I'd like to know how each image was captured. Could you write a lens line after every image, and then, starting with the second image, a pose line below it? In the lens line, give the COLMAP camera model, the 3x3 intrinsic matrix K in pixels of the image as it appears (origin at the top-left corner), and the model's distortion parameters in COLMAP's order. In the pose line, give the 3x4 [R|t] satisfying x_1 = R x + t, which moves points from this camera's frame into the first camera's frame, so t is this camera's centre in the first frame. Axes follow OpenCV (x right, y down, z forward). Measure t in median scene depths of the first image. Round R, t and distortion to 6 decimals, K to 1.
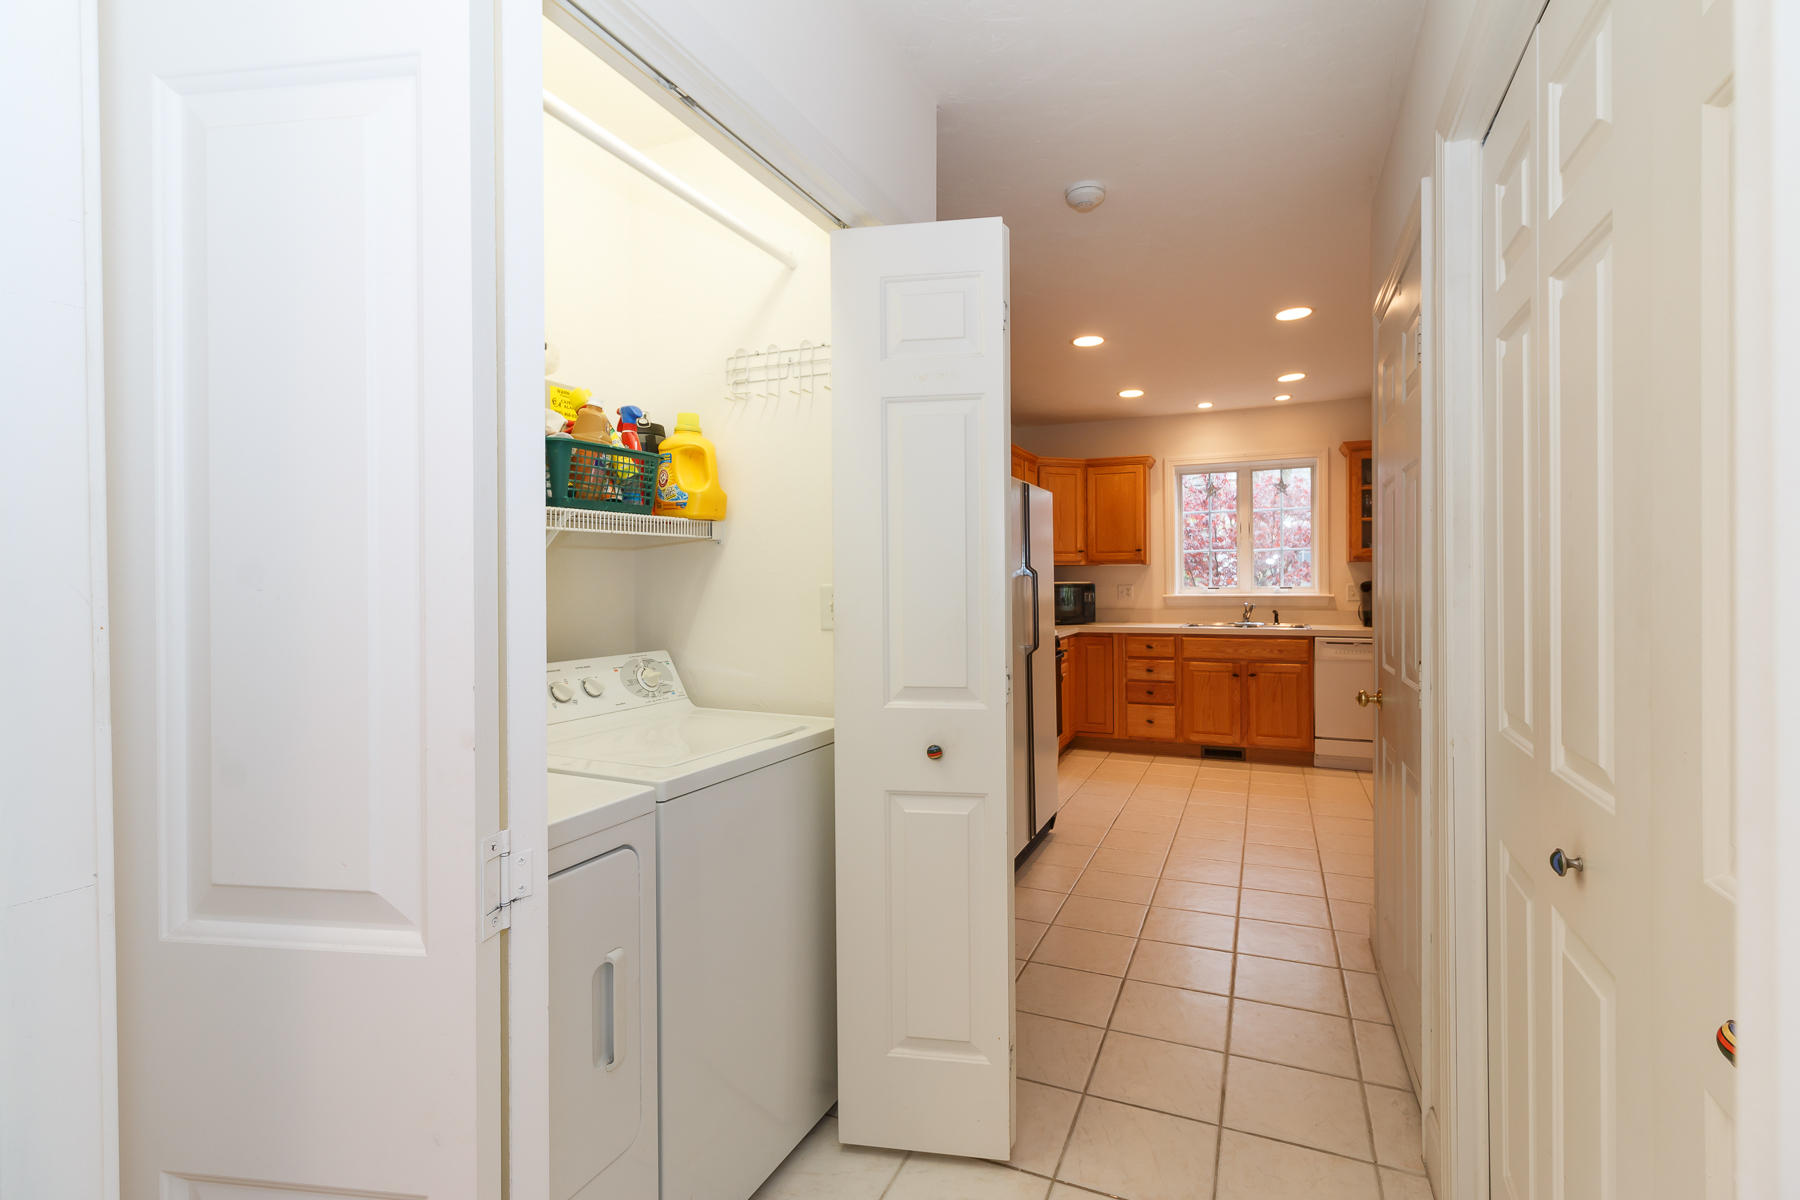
lens RADIAL K [[824.3, 0, 904.0], [0, 824.3, 585.8], [0, 0, 1]] dist [0.001525, 0.000419]
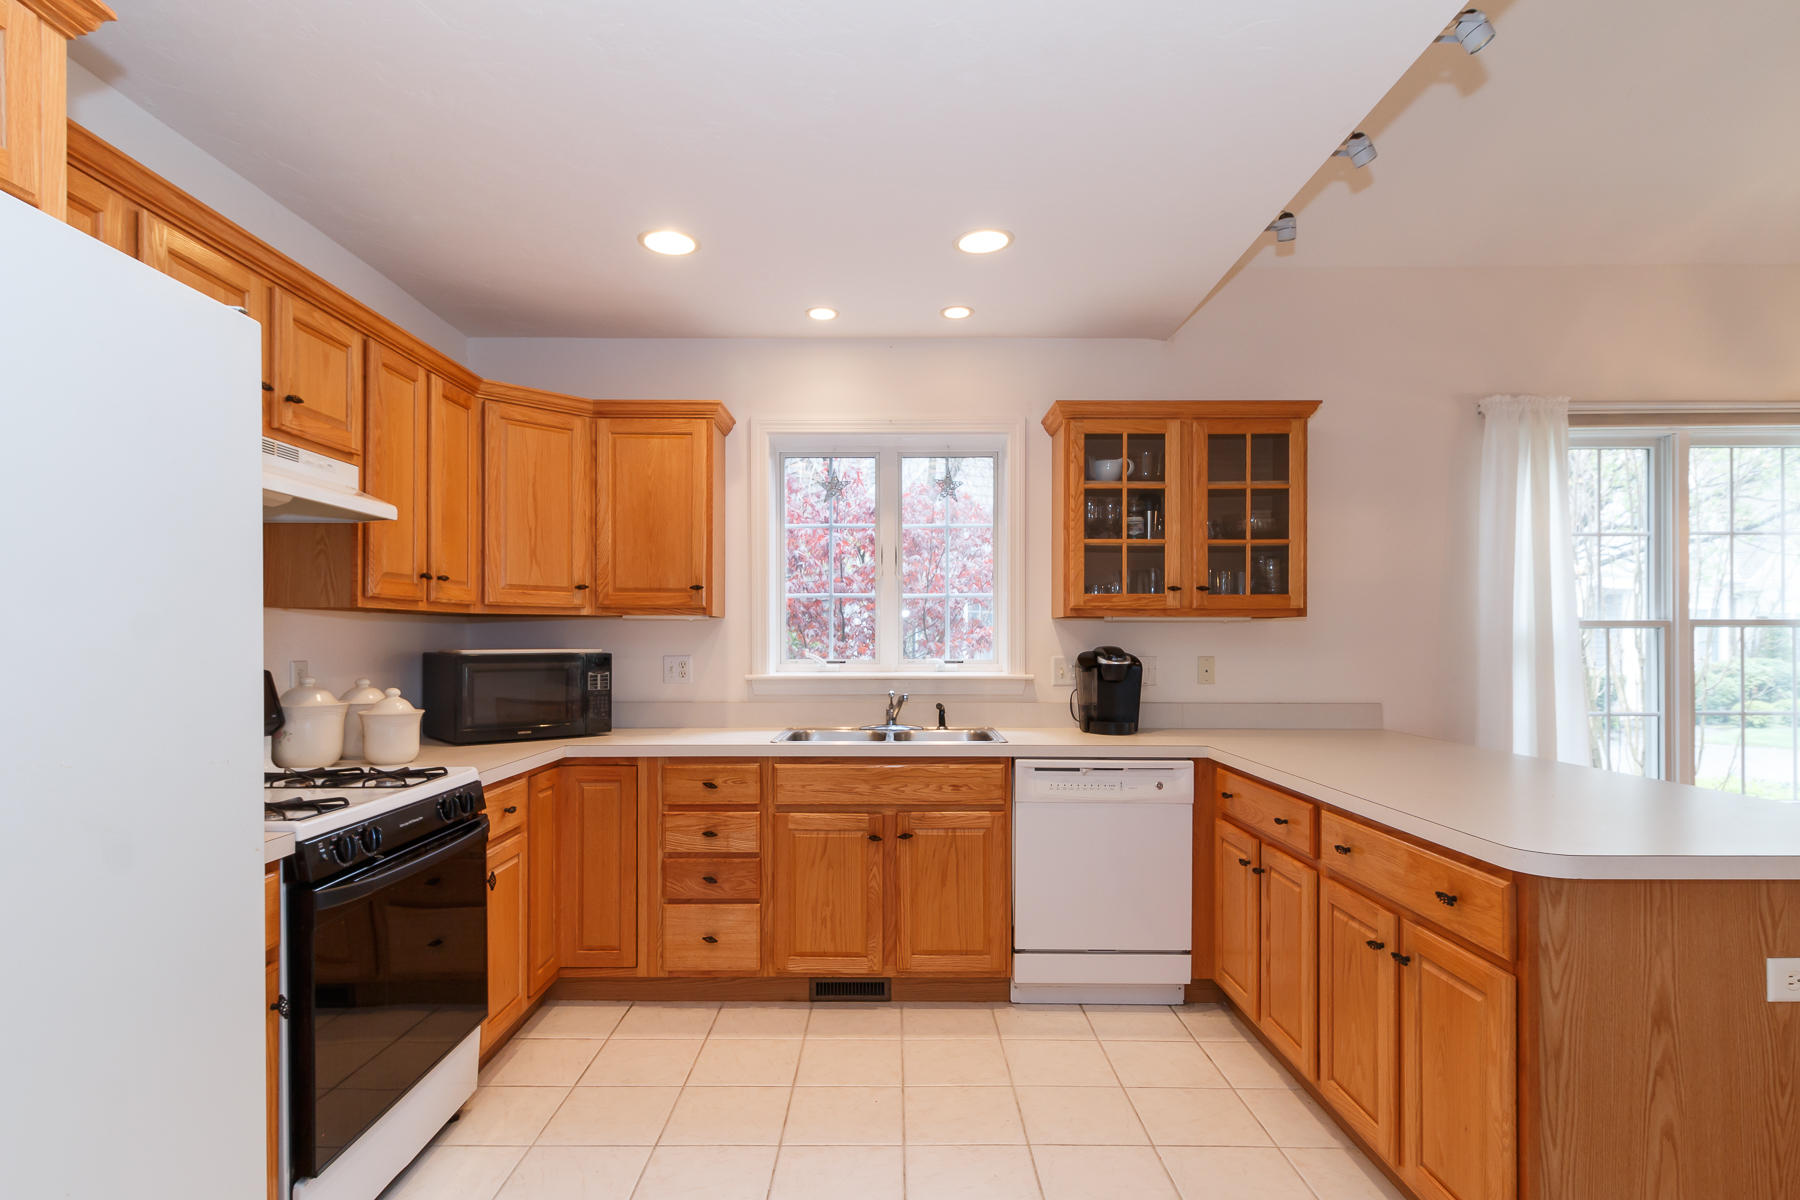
lens RADIAL K [[922.9, 0, 896.0], [0, 922.9, 642.1], [0, 0, 1]] dist [0.001655, 0.000368]
pose [[0.914376, 0.009135, 0.404764, 0.174547], [-0.006180, 0.999944, -0.008609, -0.006089], [-0.404820, 0.005370, 0.914381, 0.451523]]
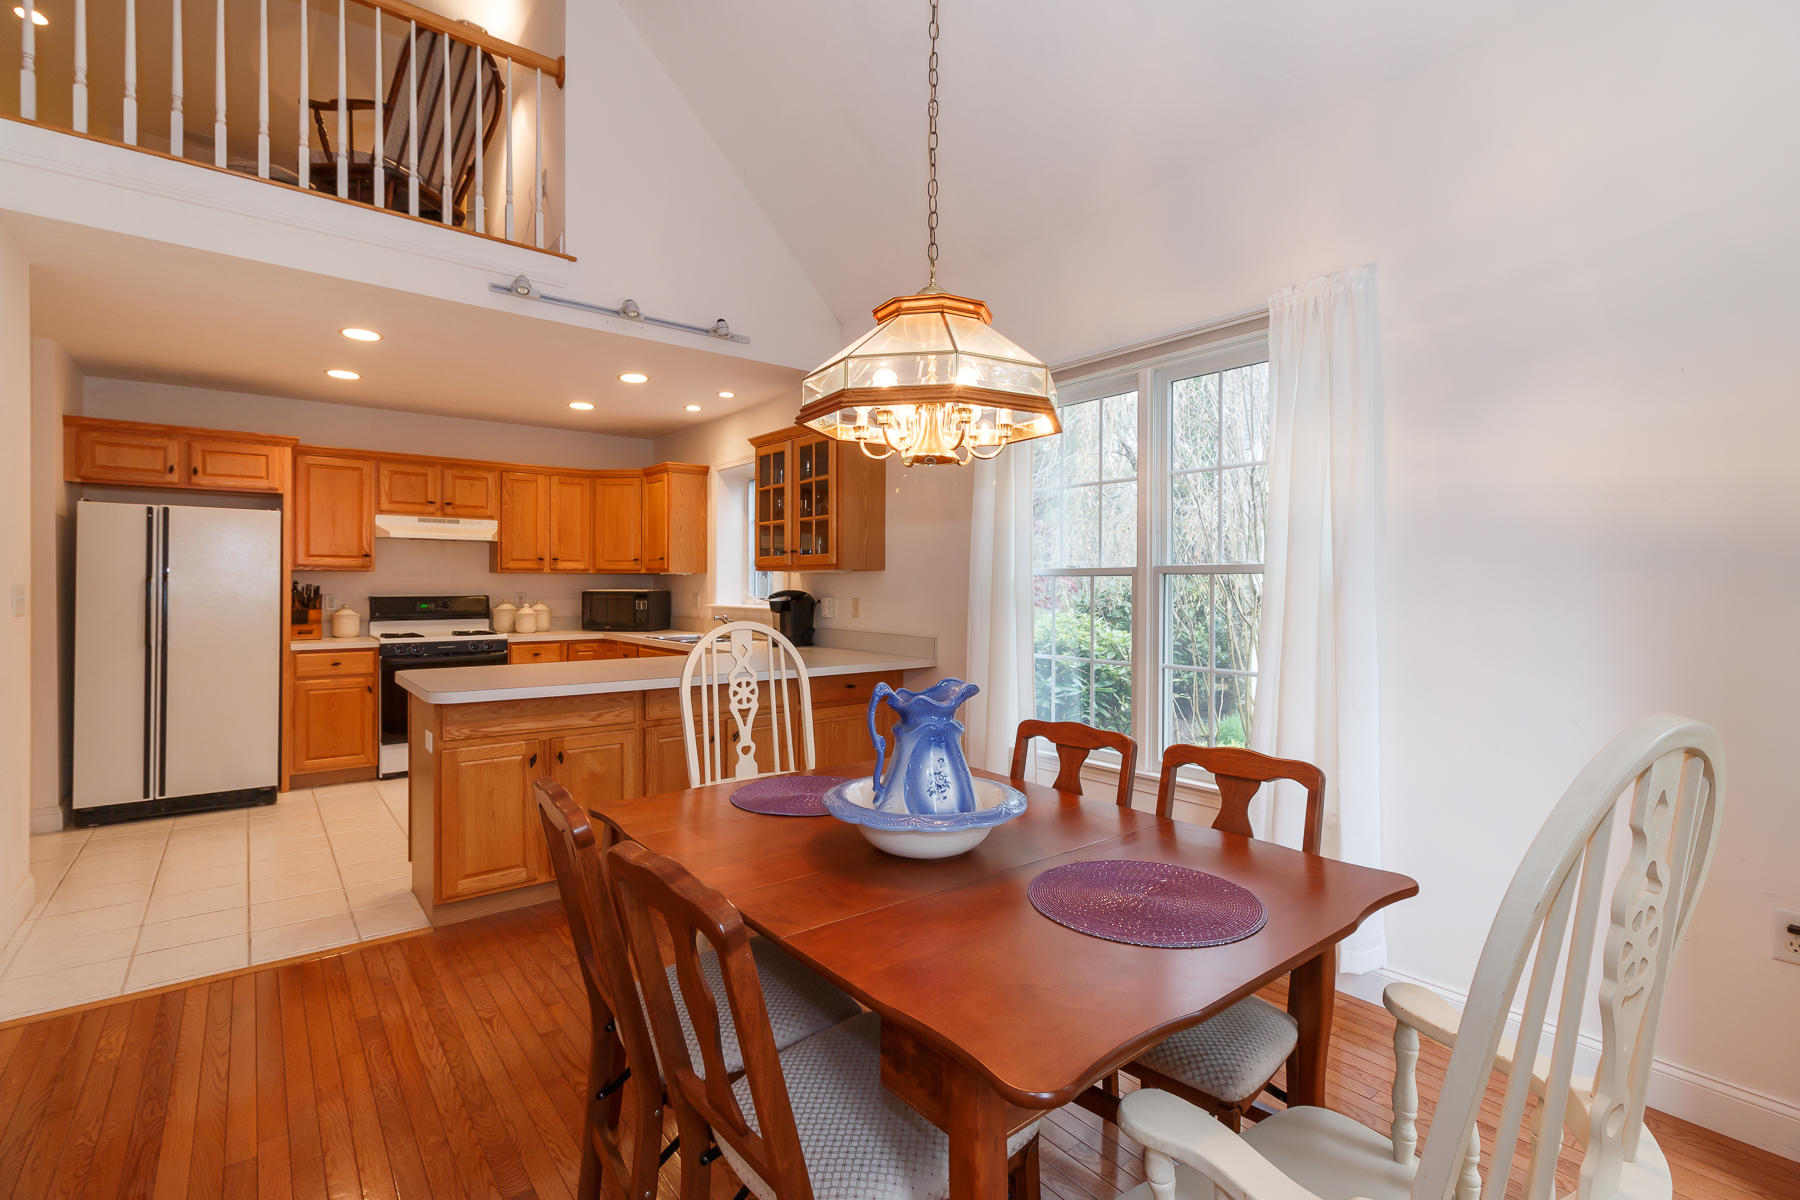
lens RADIAL K [[824.3, 0, 904.0], [0, 824.3, 585.8], [0, 0, 1]] dist [0.001525, 0.000419]
pose [[0.887337, 0.013066, -0.460937, 1.042024], [-0.015306, 0.999882, -0.001122, -0.014564], [0.460868, 0.008051, 0.887432, 0.263774]]
